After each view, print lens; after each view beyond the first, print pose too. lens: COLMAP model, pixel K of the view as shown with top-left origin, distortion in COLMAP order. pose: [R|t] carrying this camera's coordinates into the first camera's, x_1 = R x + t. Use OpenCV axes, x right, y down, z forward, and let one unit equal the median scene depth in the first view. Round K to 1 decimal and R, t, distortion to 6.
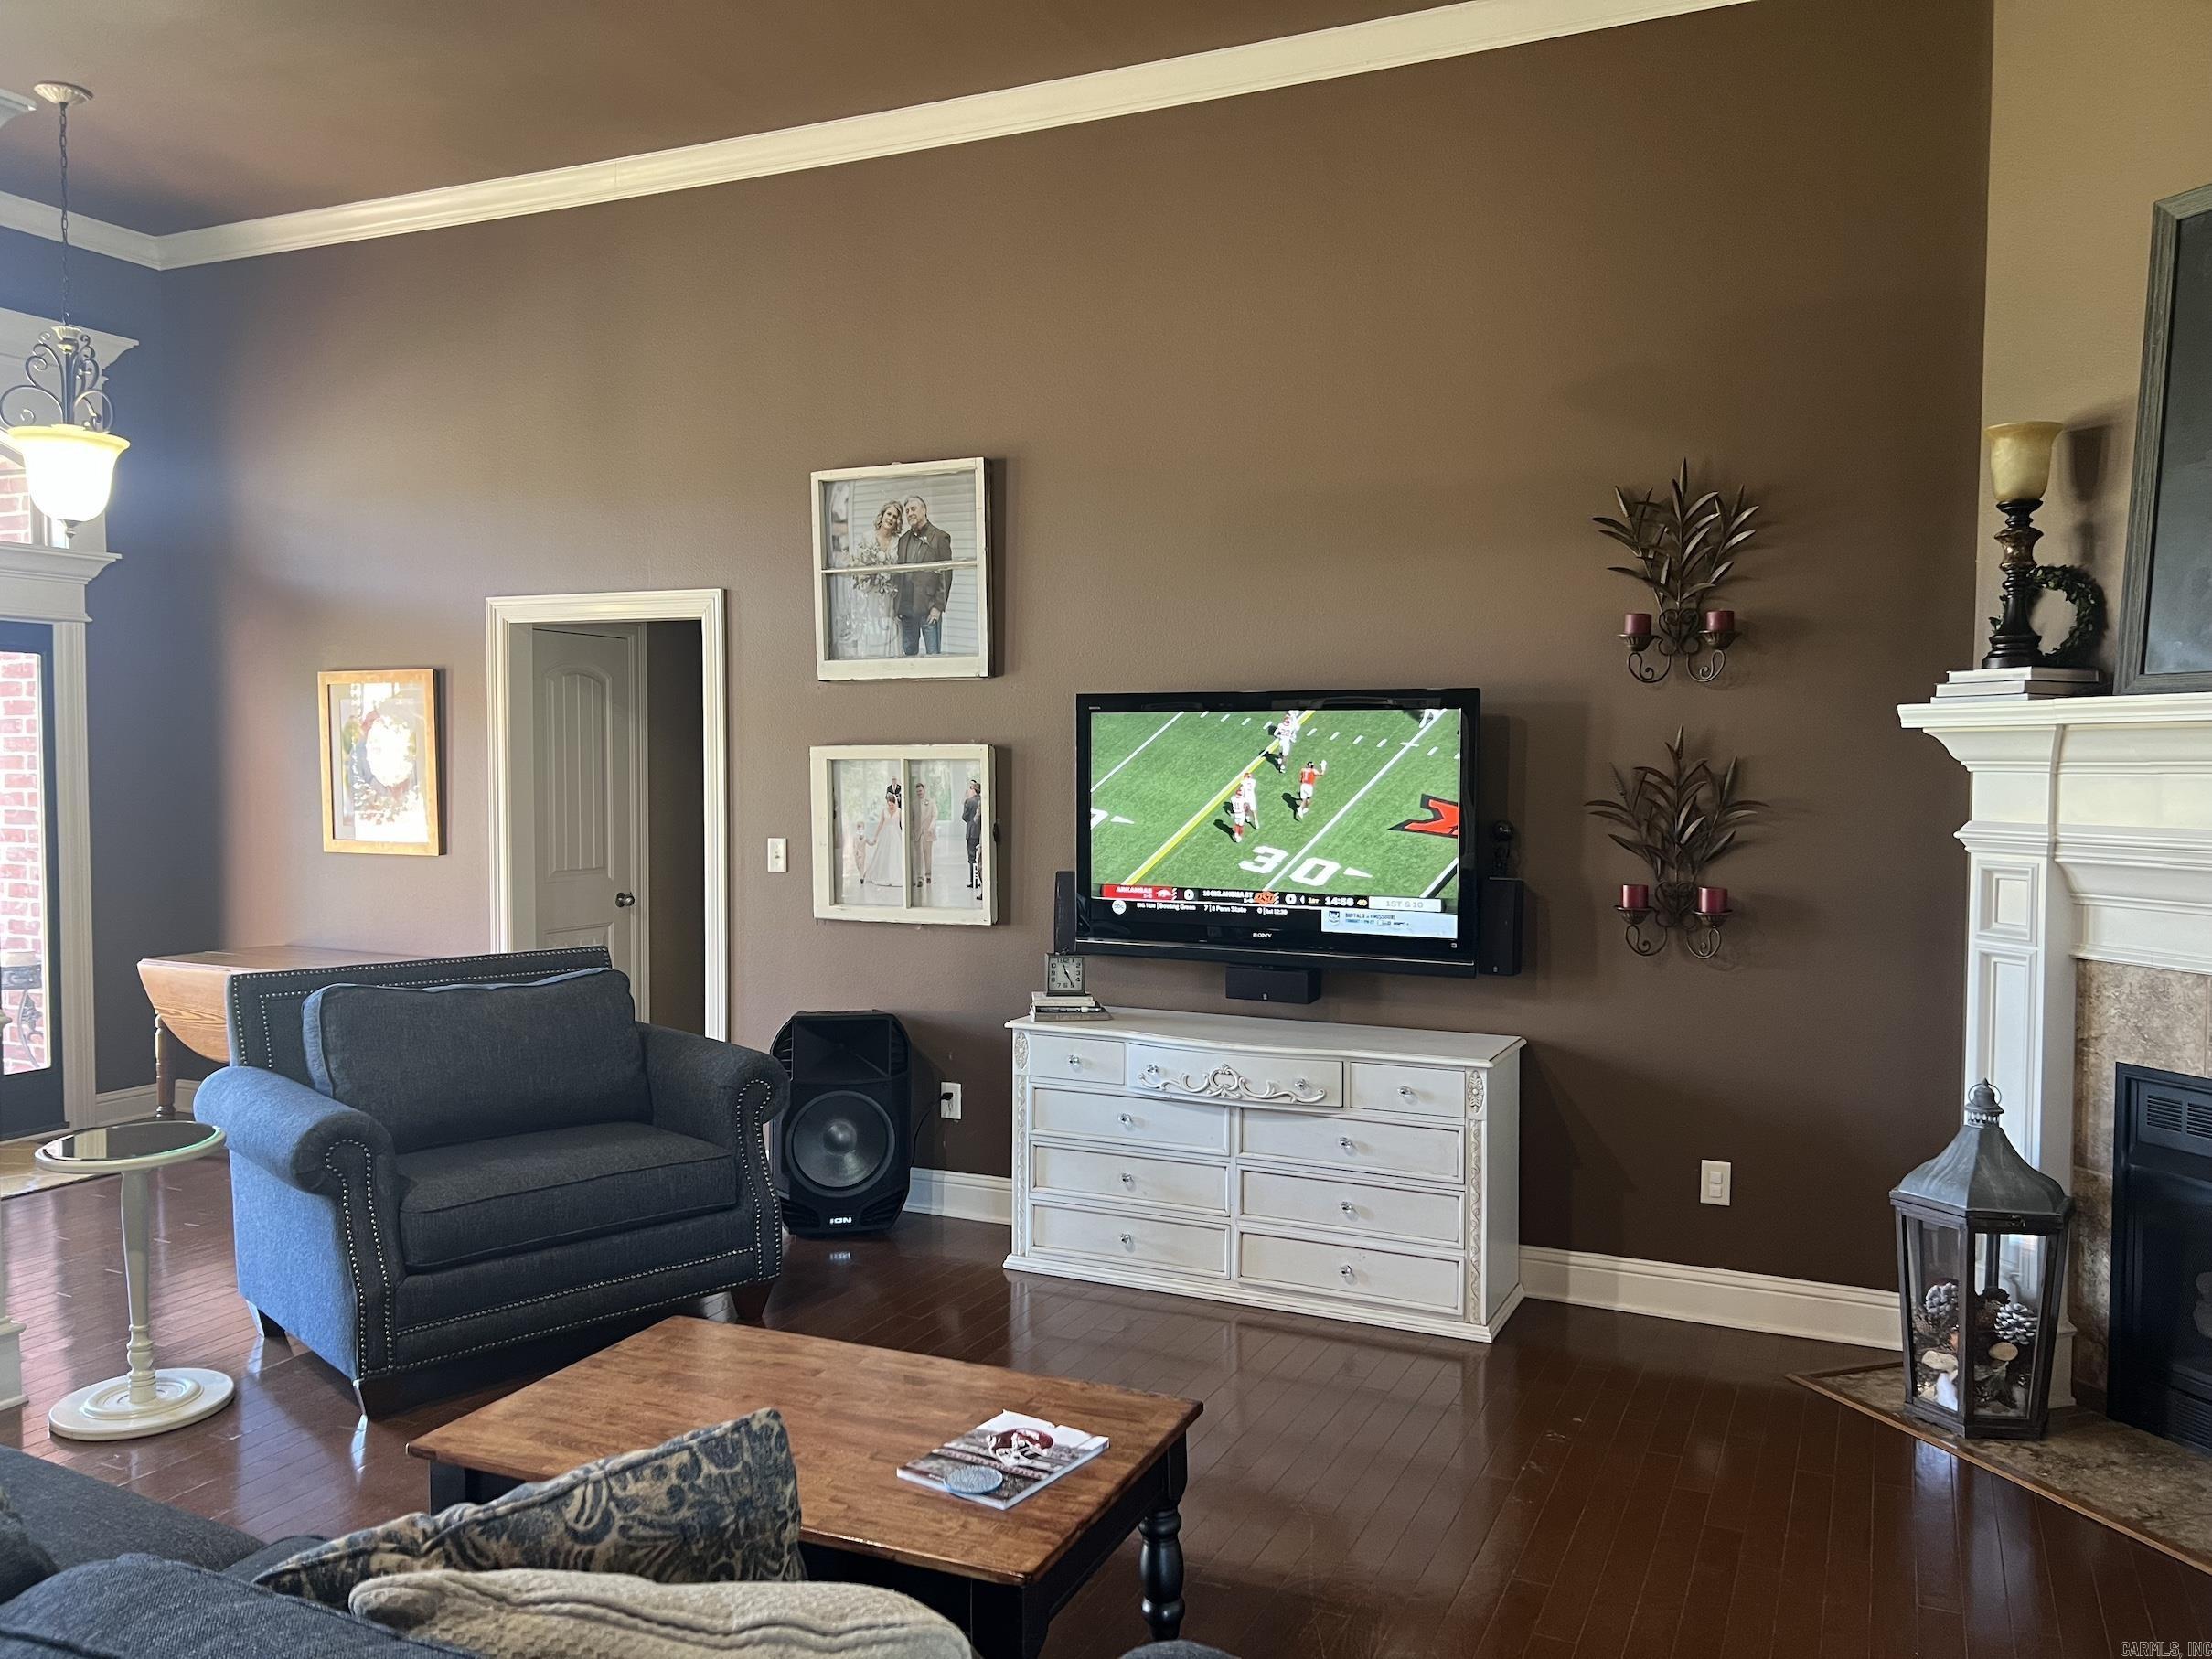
lens RADIAL K [[1651.1, 0, 1101.8], [0, 1651.1, 836.2], [0, 0, 1]] dist [0.062548, -0.073036]
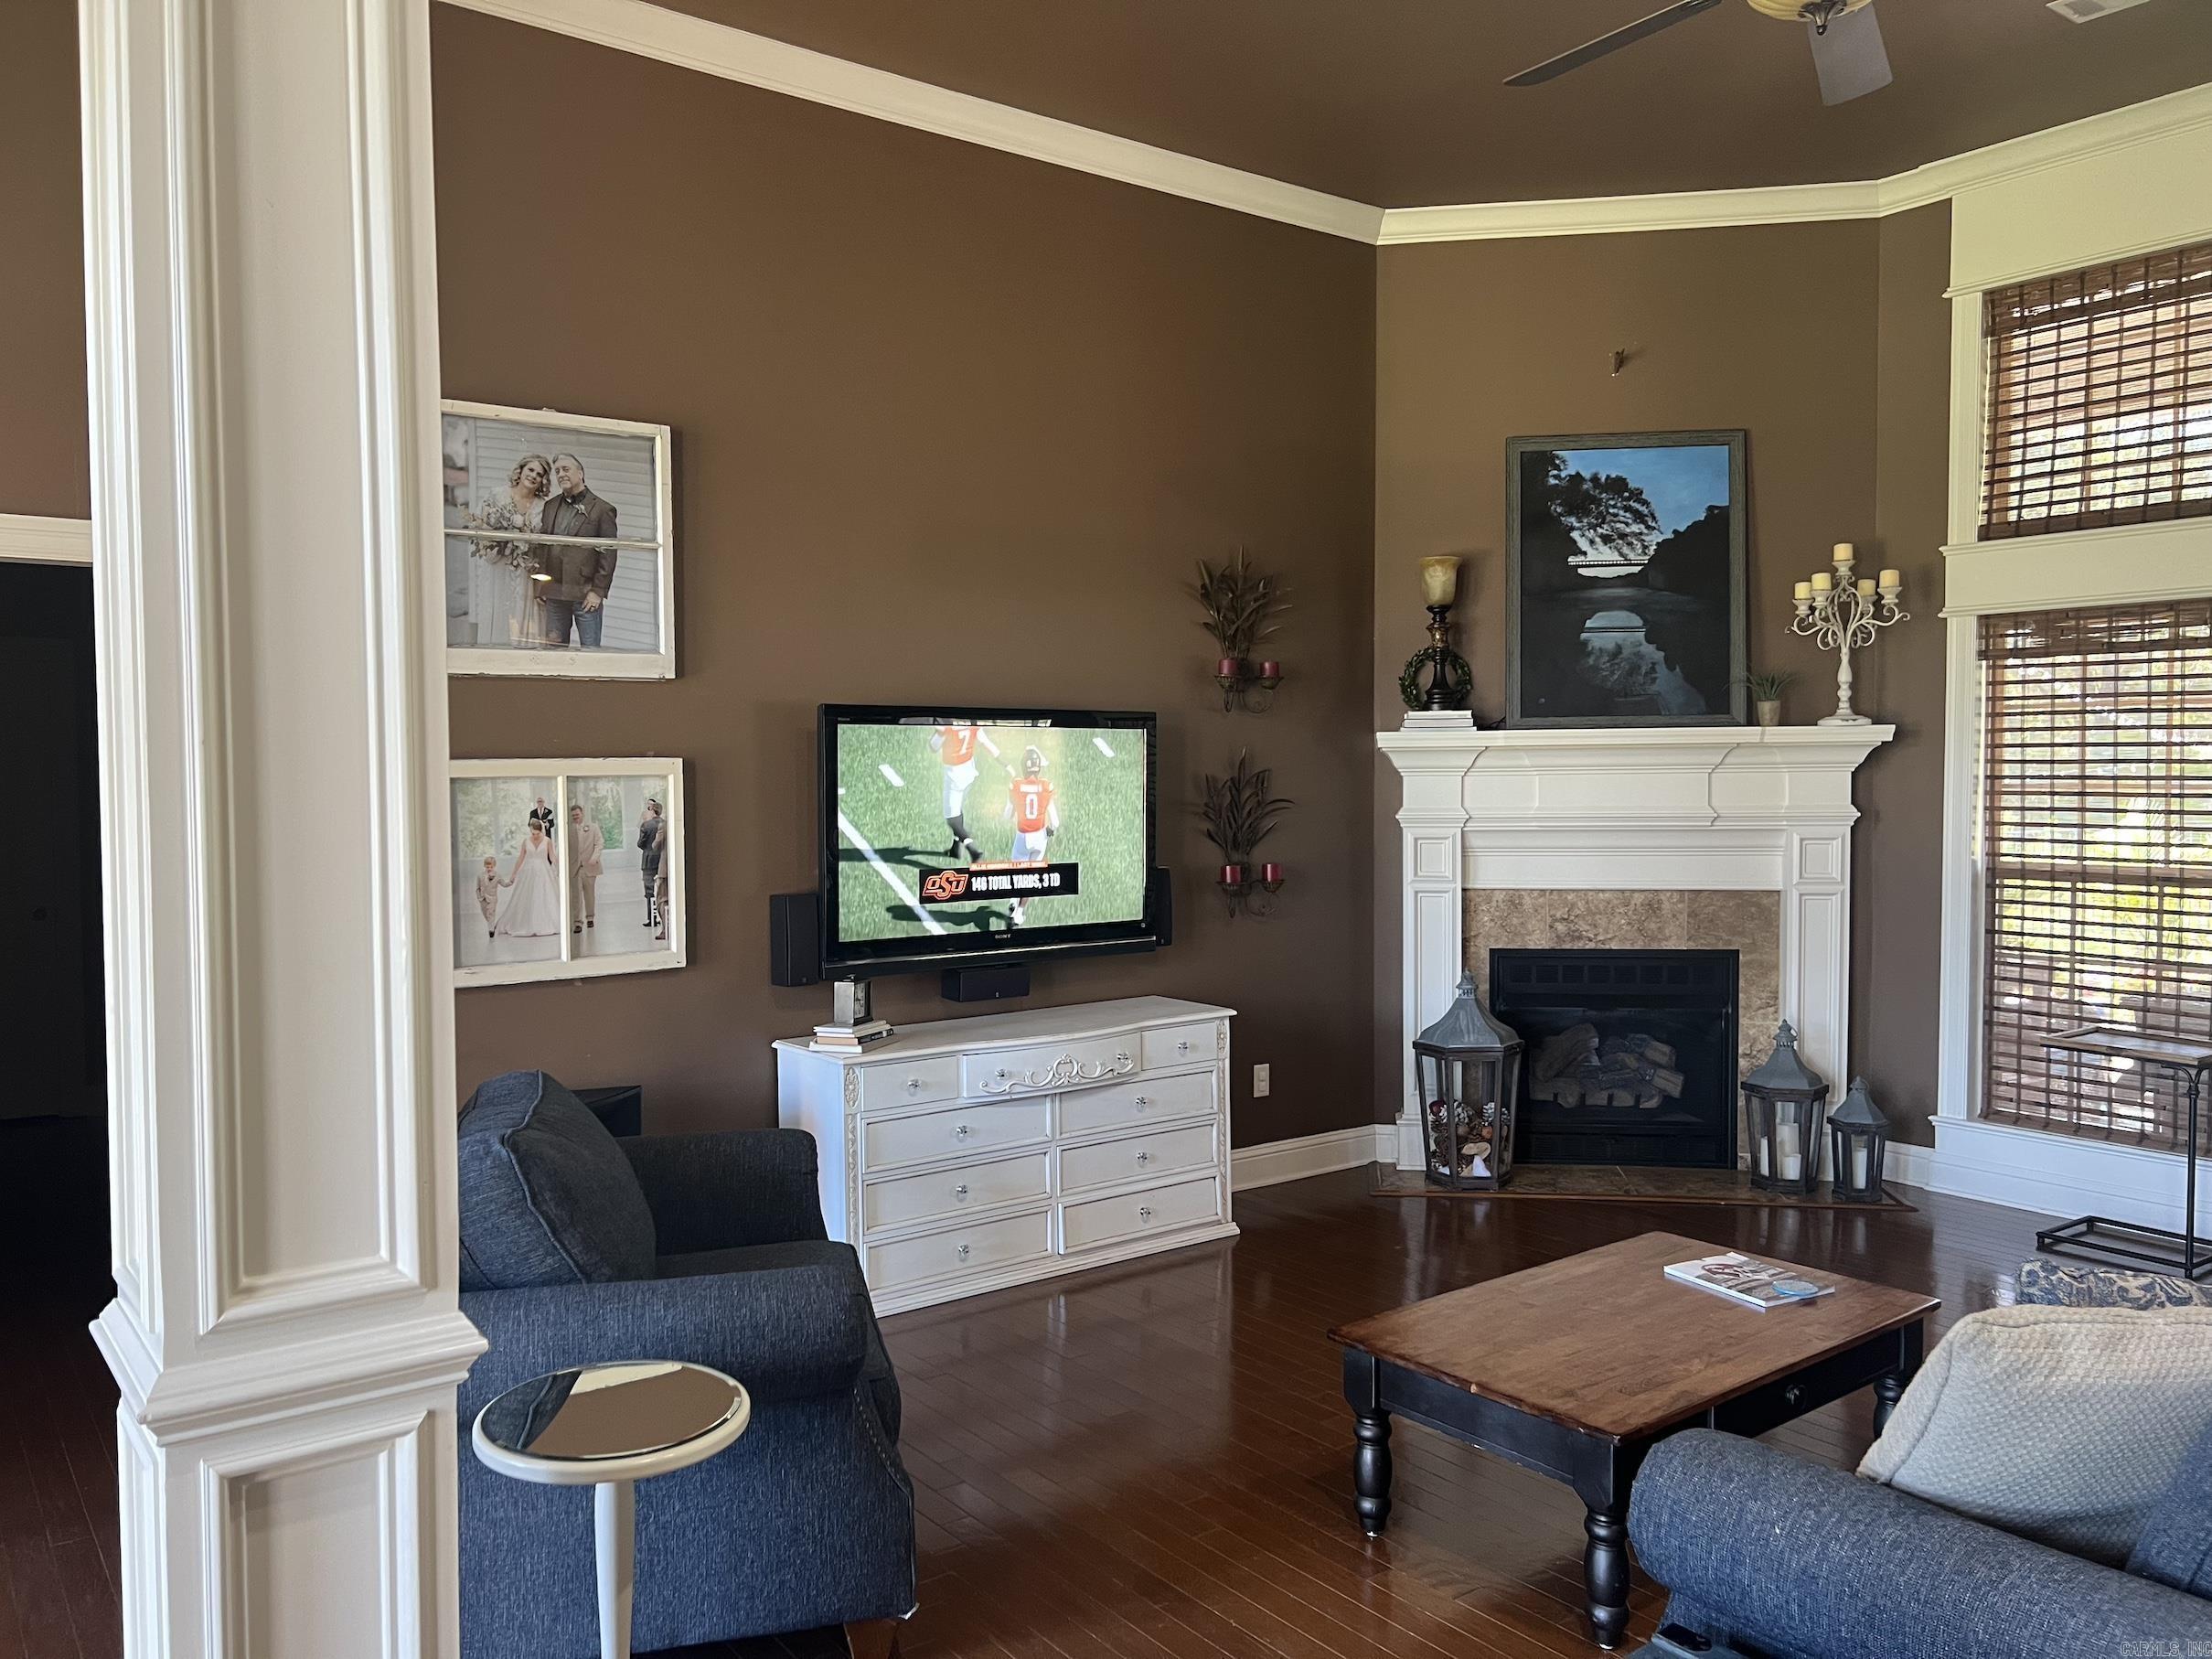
lens RADIAL K [[1651.1, 0, 1101.8], [0, 1651.1, 836.2], [0, 0, 1]] dist [0.062548, -0.073036]
pose [[0.476411, -0.040949, 0.878269, -0.741239], [0.050888, 0.998525, 0.018952, -0.019970], [-0.877749, 0.035664, 0.477792, 0.397643]]
